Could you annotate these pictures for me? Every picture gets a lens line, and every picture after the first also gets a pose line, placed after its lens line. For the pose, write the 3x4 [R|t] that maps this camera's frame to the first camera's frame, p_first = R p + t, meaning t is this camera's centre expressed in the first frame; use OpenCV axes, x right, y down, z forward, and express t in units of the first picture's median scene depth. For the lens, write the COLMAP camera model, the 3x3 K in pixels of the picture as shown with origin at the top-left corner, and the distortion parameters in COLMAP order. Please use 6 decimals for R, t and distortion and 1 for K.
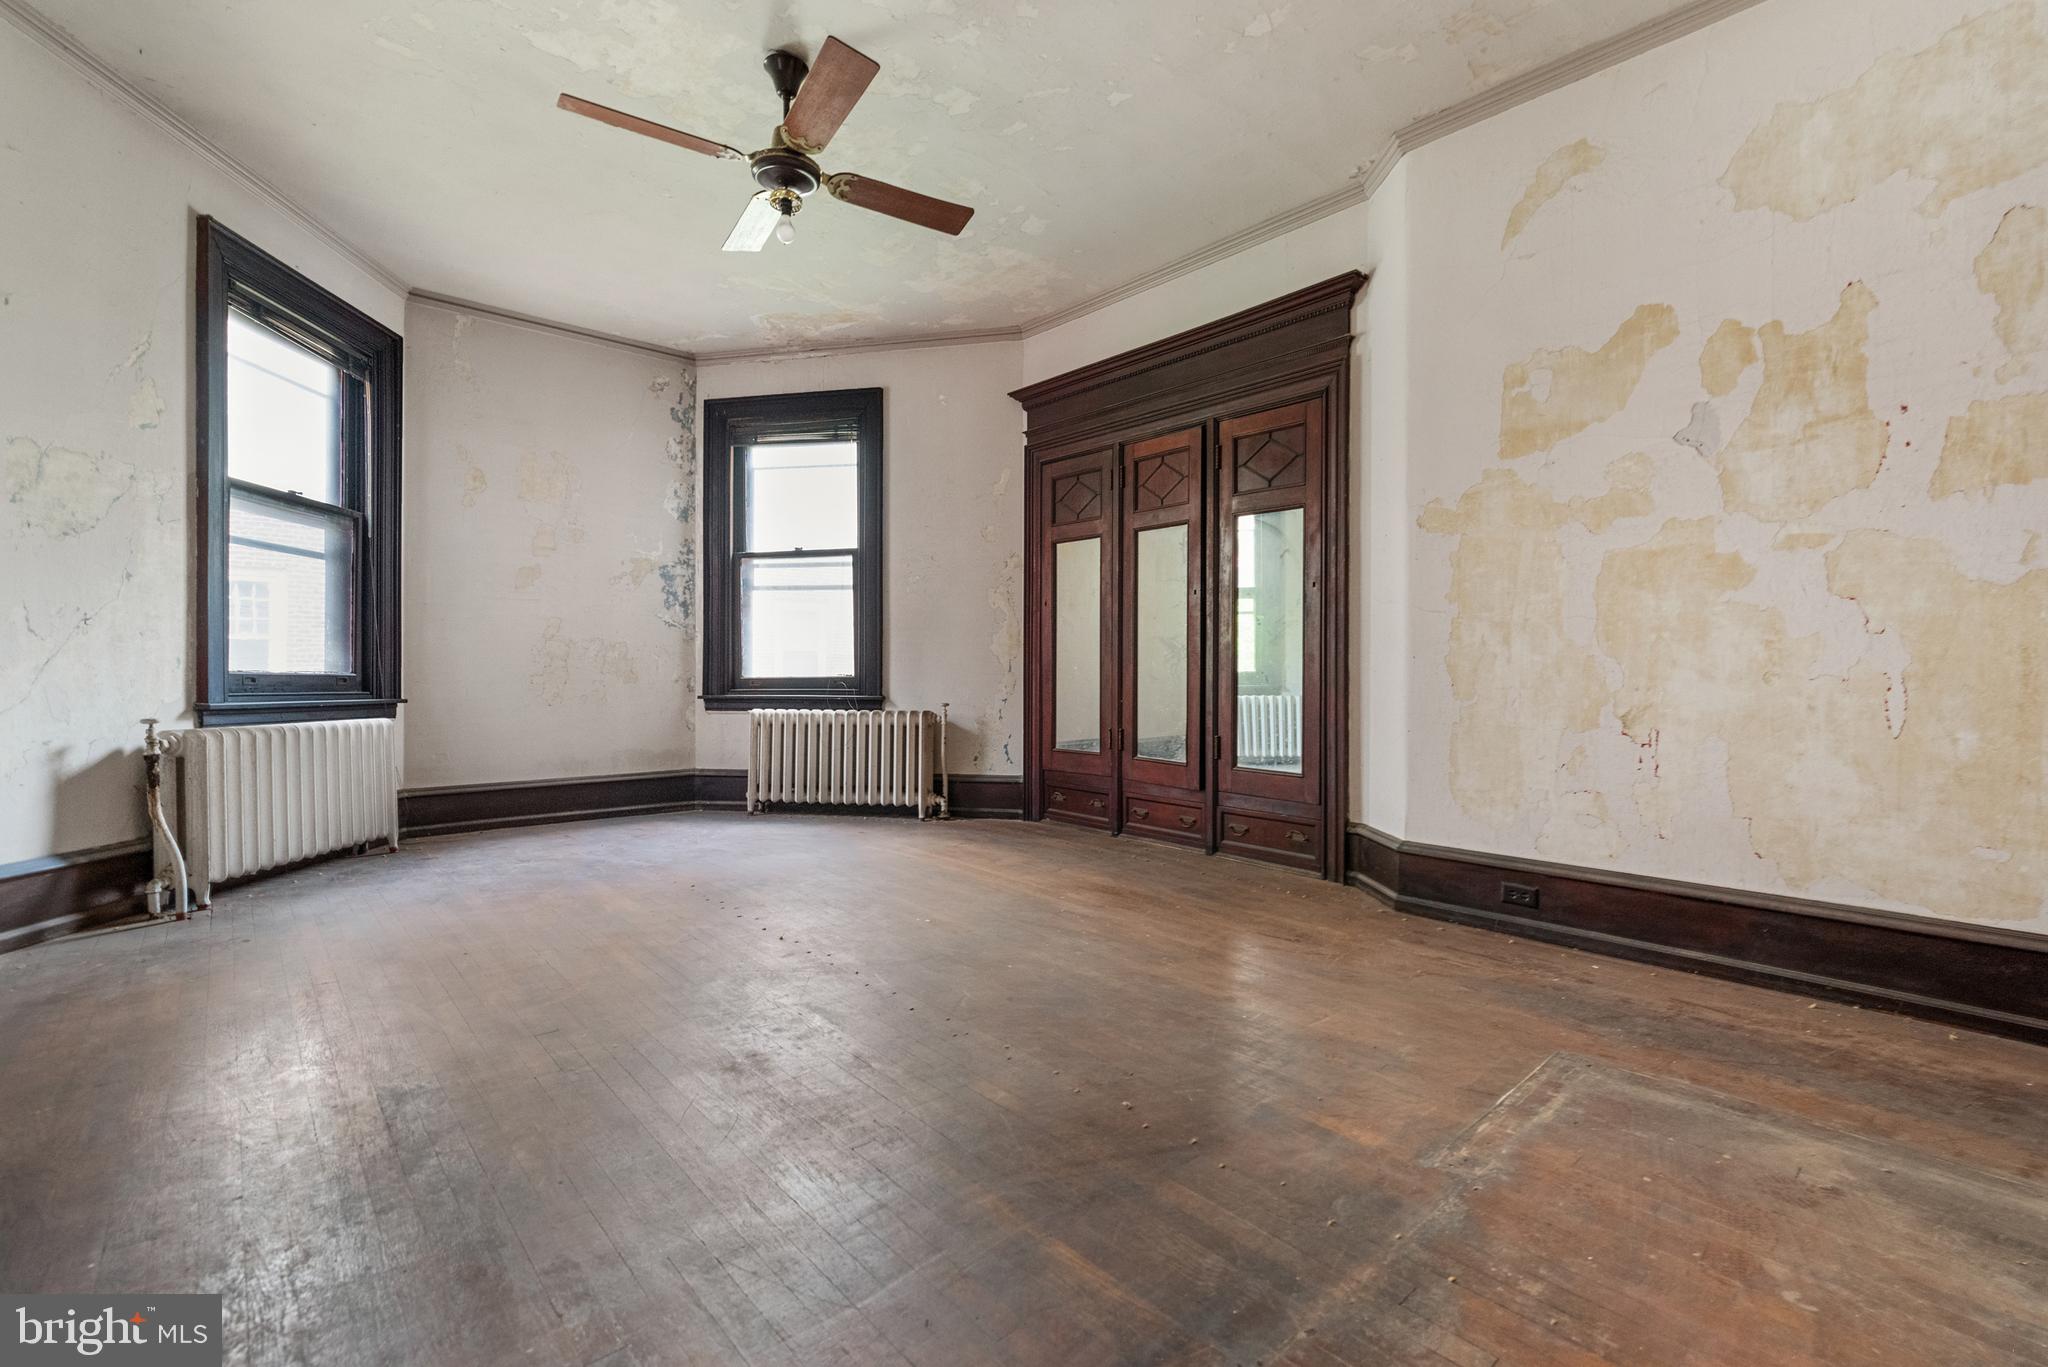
lens RADIAL K [[898.2, 0, 1034.7], [0, 898.2, 687.5], [0, 0, 1]] dist [0.012585, -0.000078]
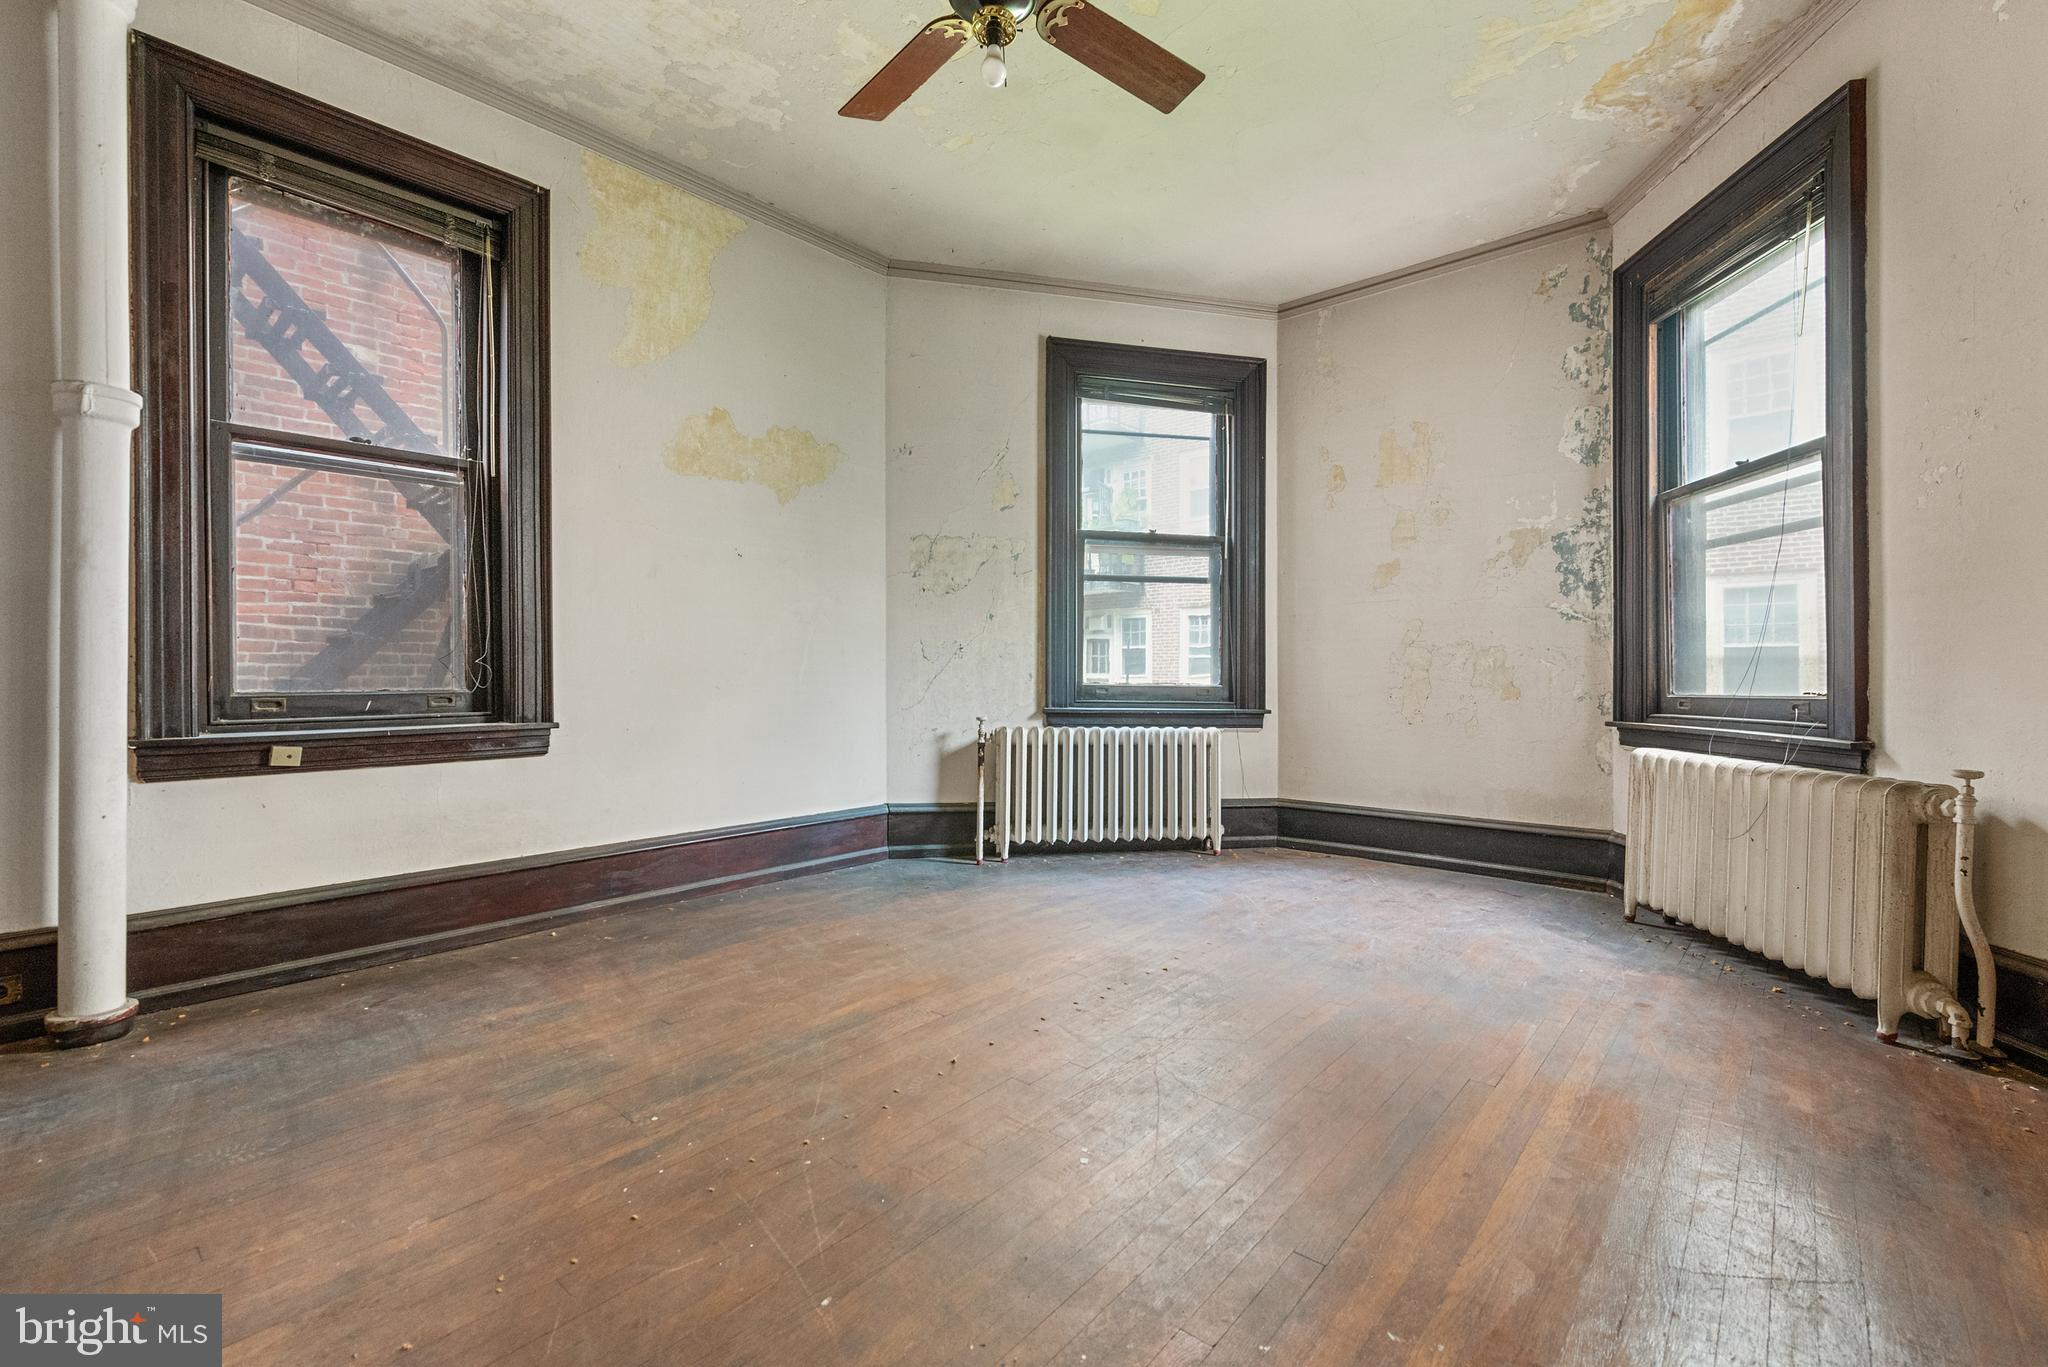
lens RADIAL K [[898.2, 0, 1031.7], [0, 898.2, 677.6], [0, 0, 1]] dist [0.012585, -0.000078]
pose [[0.135669, -0.000080, -0.990754, 0.266201], [-0.018355, 0.999828, -0.002594, -0.016112], [0.990584, 0.018538, 0.135644, 0.577724]]
